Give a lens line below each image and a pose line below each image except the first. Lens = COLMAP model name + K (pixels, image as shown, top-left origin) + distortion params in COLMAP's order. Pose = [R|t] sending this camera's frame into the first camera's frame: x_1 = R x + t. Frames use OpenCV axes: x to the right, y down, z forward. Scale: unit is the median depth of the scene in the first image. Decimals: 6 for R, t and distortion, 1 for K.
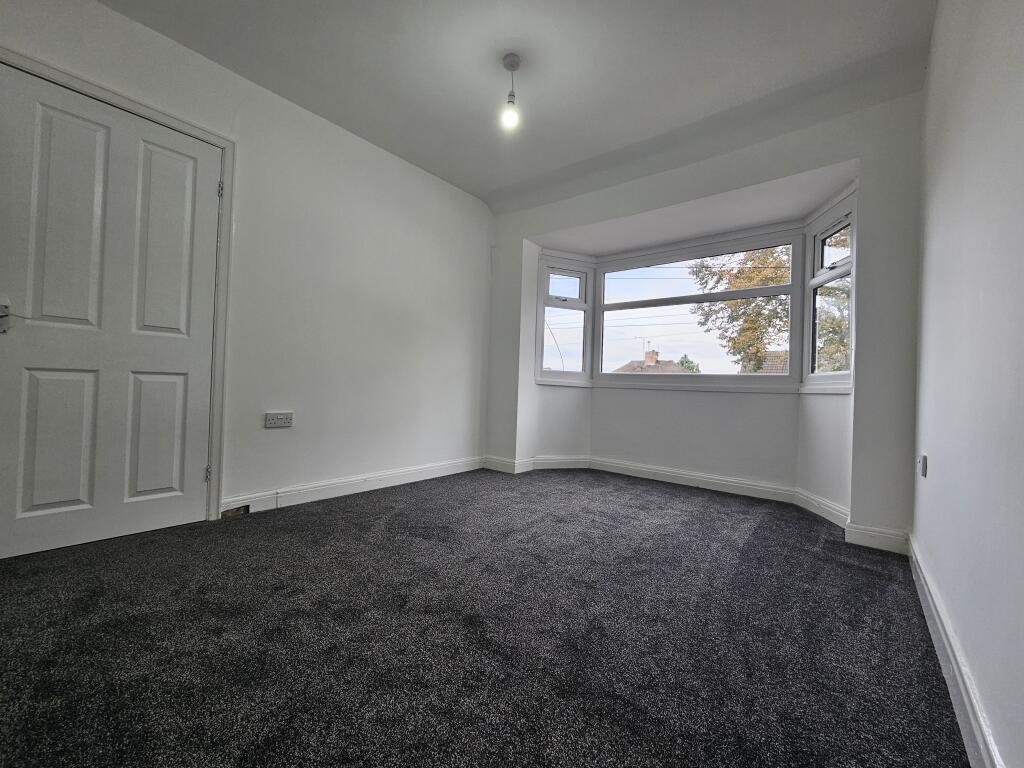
lens RADIAL K [[417.4, 0, 512.5], [0, 417.4, 379.6], [0, 0, 1]] dist [-0.001933, -0.000016]
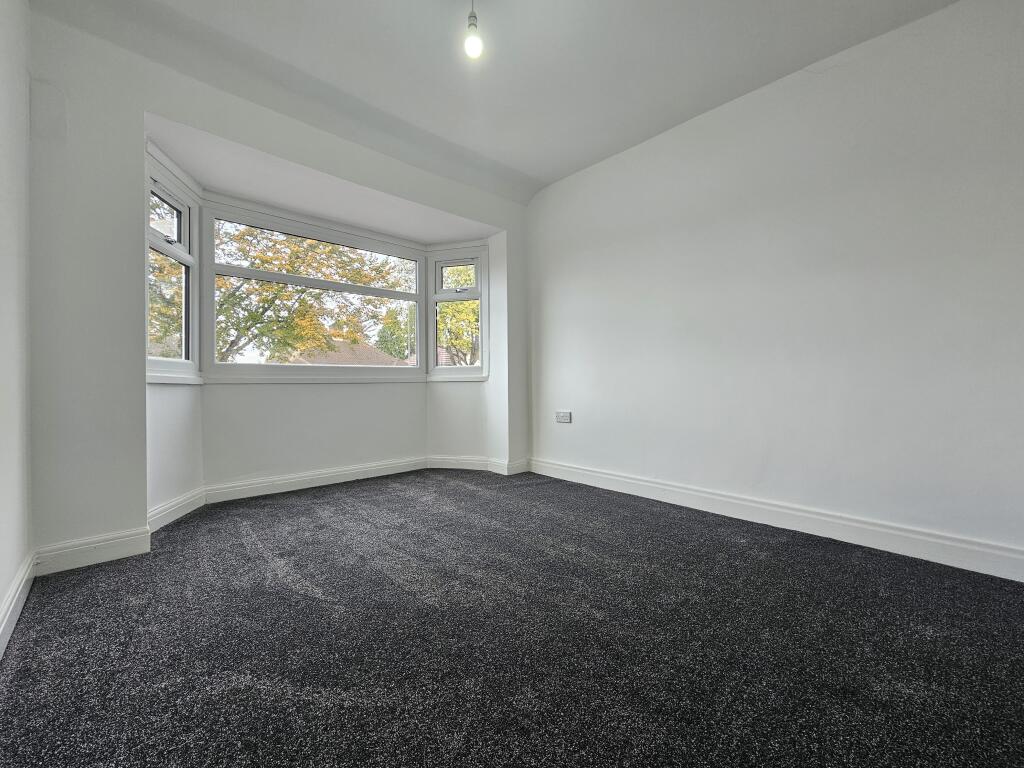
lens RADIAL K [[420.2, 0, 510.3], [0, 420.2, 380.1], [0, 0, 1]] dist [-0.001536, 0.000694]
pose [[0.136580, -0.033663, 0.990057, -0.572668], [-0.003613, 0.999399, 0.034479, -0.018737], [-0.990622, -0.008286, 0.136377, 0.588555]]
